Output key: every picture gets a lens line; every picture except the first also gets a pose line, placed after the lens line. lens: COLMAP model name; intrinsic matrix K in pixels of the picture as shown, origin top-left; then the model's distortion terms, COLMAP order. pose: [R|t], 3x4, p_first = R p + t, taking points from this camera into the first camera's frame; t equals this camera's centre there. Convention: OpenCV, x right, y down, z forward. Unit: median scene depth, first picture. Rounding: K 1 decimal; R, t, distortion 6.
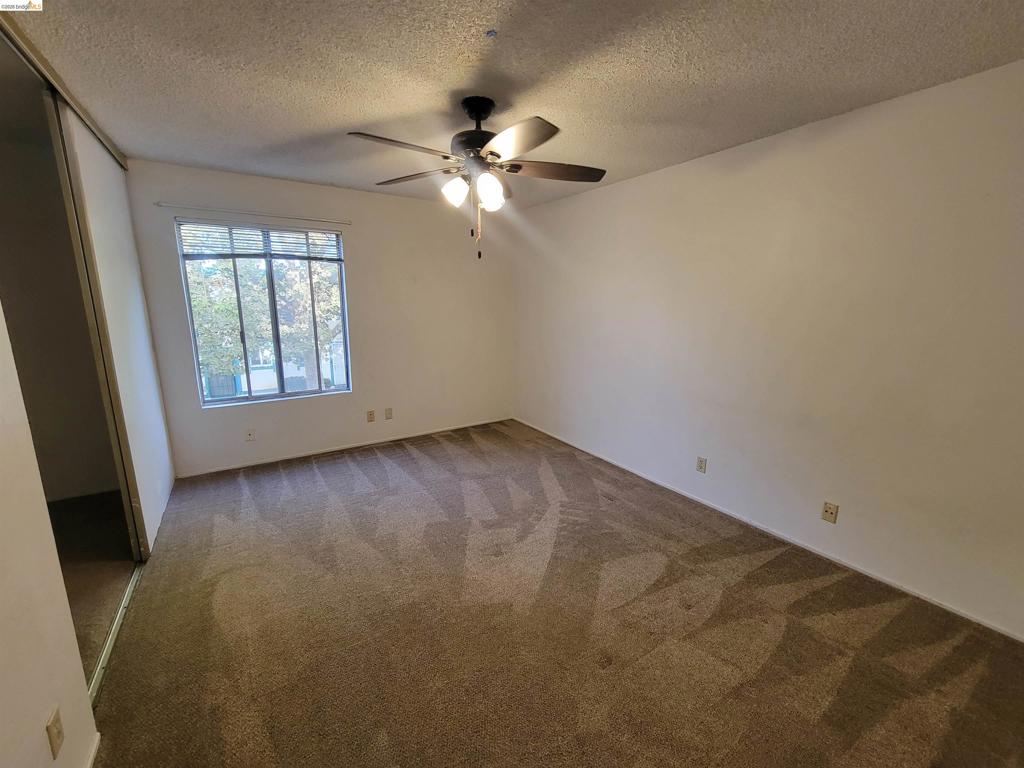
lens RADIAL K [[415.6, 0, 512.5], [0, 415.6, 380.7], [0, 0, 1]] dist [0.003218, 0.000310]
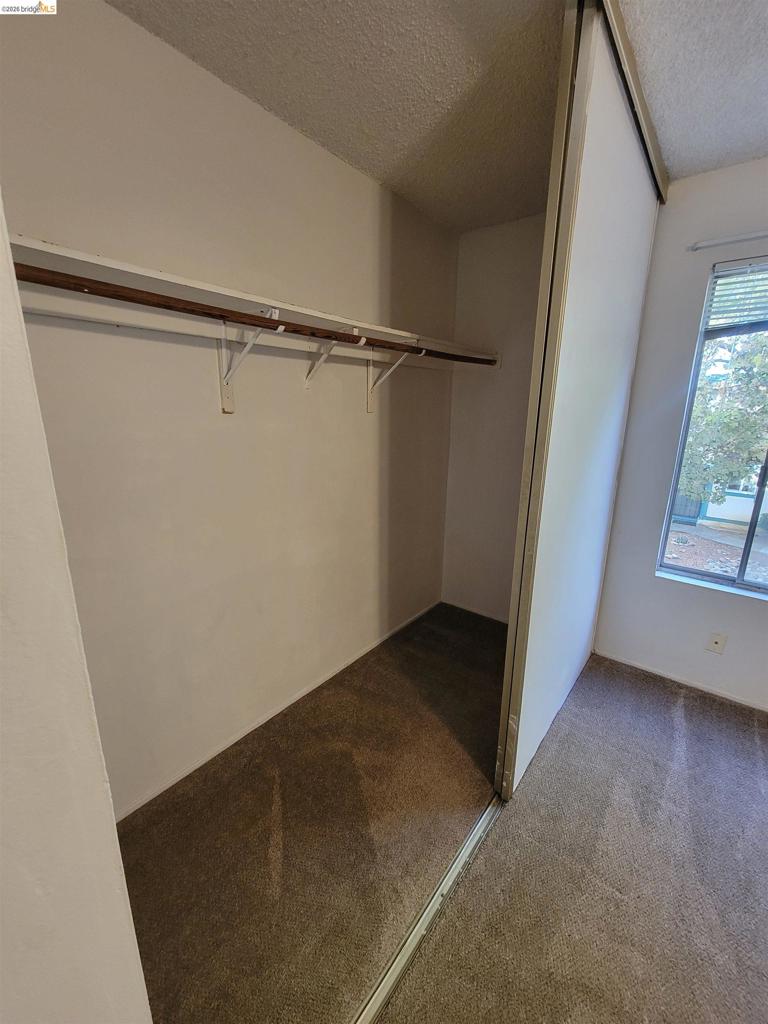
lens RADIAL K [[415.6, 0, 385.5], [0, 415.6, 508.7], [0, 0, 1]] dist [0.003218, 0.000310]
pose [[0.313795, 0.232692, -0.920536, -0.345279], [-0.195891, 0.964514, 0.177032, -0.075397], [0.929064, 0.124773, 0.348242, 0.421531]]
